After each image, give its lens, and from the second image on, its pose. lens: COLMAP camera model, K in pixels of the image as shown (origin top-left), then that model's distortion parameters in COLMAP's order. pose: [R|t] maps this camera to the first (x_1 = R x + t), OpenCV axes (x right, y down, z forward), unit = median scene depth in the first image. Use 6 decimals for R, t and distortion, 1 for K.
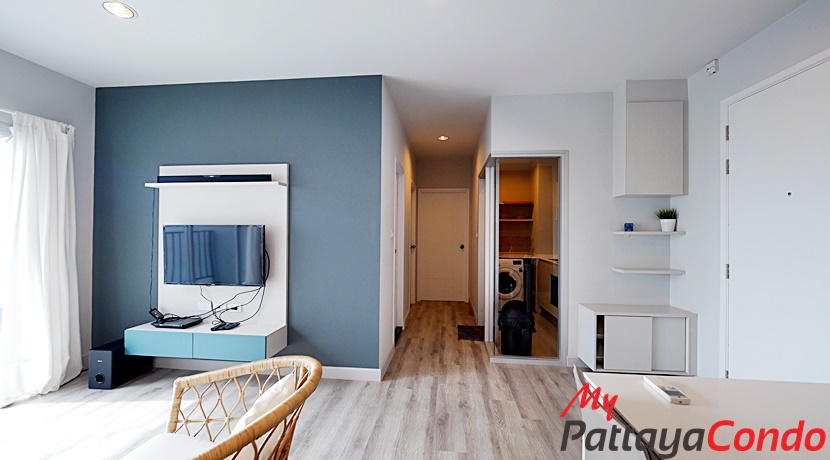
lens RADIAL K [[339.7, 0, 410.9], [0, 339.7, 230.6], [0, 0, 1]] dist [-0.013157, -0.000125]
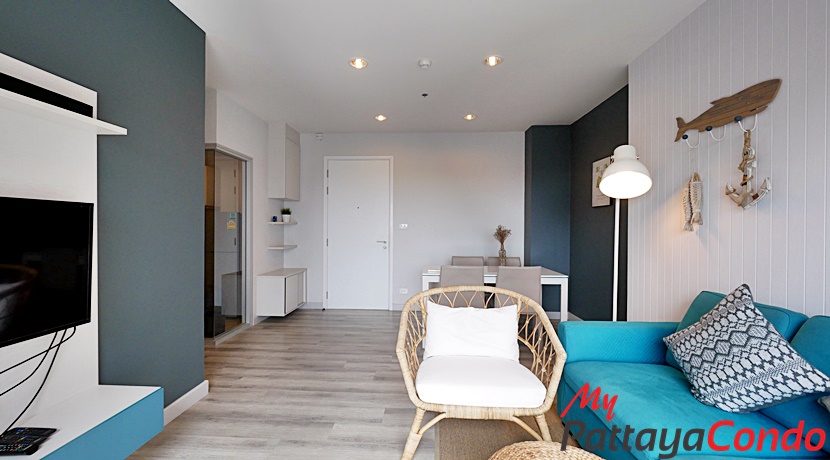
lens RADIAL K [[339.7, 0, 410.9], [0, 339.7, 230.6], [0, 0, 1]] dist [-0.013157, -0.000125]
pose [[-0.060545, -0.015121, 0.998051, -0.941967], [-0.014466, 0.999794, 0.014270, 0.011348], [-0.998061, -0.013574, -0.060751, 0.526954]]
